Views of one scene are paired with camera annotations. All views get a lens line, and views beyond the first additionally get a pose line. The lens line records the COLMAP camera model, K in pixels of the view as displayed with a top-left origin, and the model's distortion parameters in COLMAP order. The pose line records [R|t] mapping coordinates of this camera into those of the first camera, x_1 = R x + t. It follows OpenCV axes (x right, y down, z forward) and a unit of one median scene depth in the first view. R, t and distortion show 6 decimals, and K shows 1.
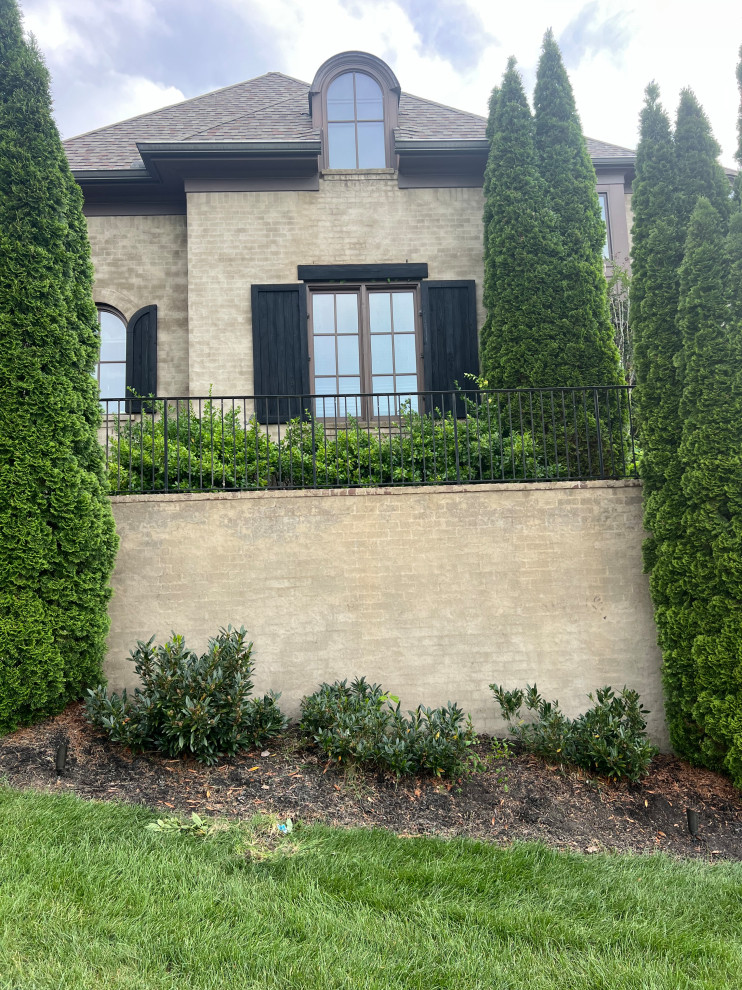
lens RADIAL K [[727.8, 0, 371.0], [0, 727.8, 495.0], [0, 0, 1]] dist [0.092084, -0.175791]
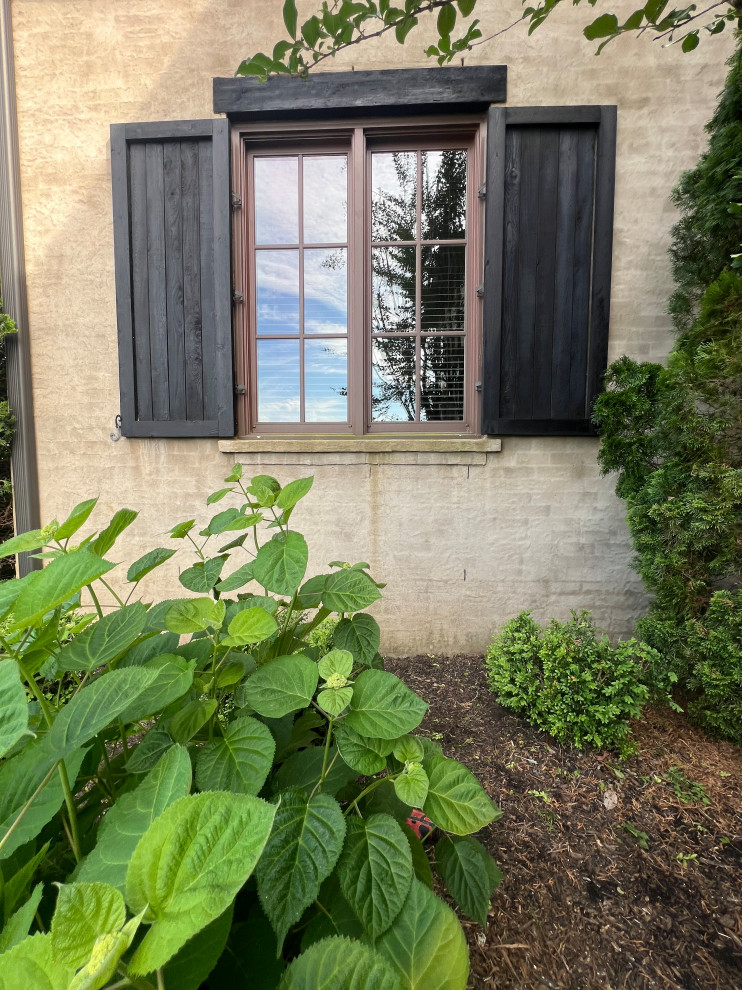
lens RADIAL K [[394.0, 0, 369.5], [0, 394.0, 495.7], [0, 0, 1]] dist [0.001117, -0.000383]
pose [[0.996136, 0.039070, -0.078656, 0.024972], [-0.023377, 0.981244, 0.191346, -0.112904], [0.084657, -0.188768, 0.978366, 0.741050]]
